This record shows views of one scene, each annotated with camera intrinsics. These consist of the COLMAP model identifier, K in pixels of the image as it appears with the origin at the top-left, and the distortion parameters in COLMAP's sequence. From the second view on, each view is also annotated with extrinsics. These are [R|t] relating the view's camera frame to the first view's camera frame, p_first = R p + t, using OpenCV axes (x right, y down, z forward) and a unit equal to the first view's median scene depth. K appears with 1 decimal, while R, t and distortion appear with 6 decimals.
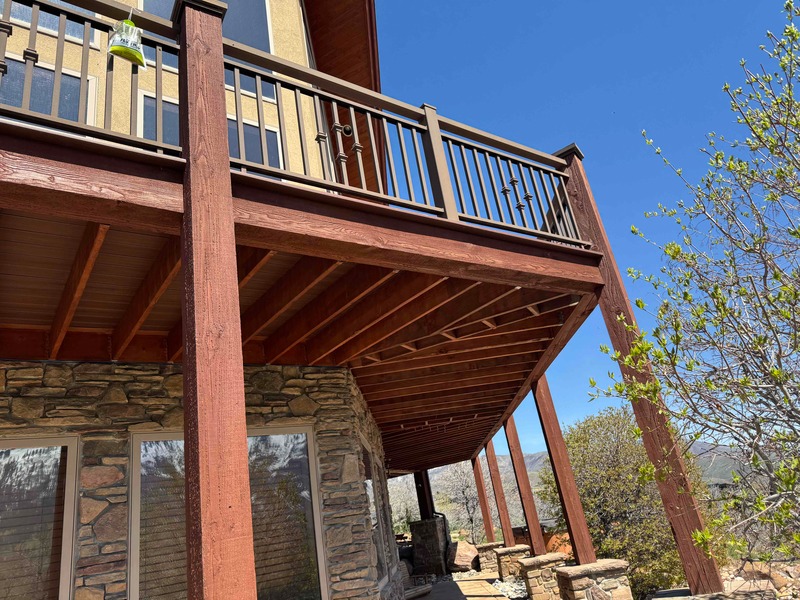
lens RADIAL K [[566.4, 0, 401.1], [0, 566.4, 301.4], [0, 0, 1]] dist [0.033976, -0.031170]
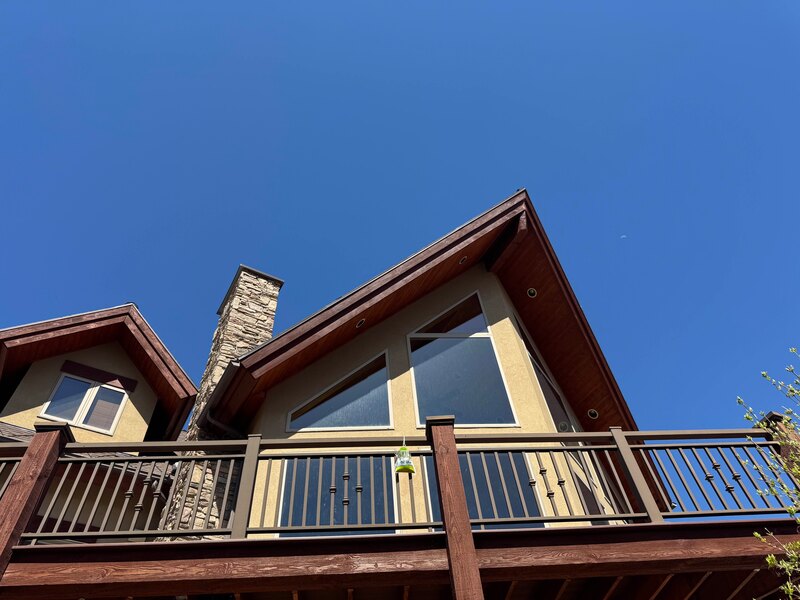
lens RADIAL K [[566.4, 0, 405.0], [0, 566.4, 300.7], [0, 0, 1]] dist [0.033976, -0.031170]
pose [[0.861562, -0.343249, -0.374020, 0.313789], [0.136175, 0.866027, -0.481096, -0.051795], [0.489048, 0.363562, 0.792878, -0.504974]]
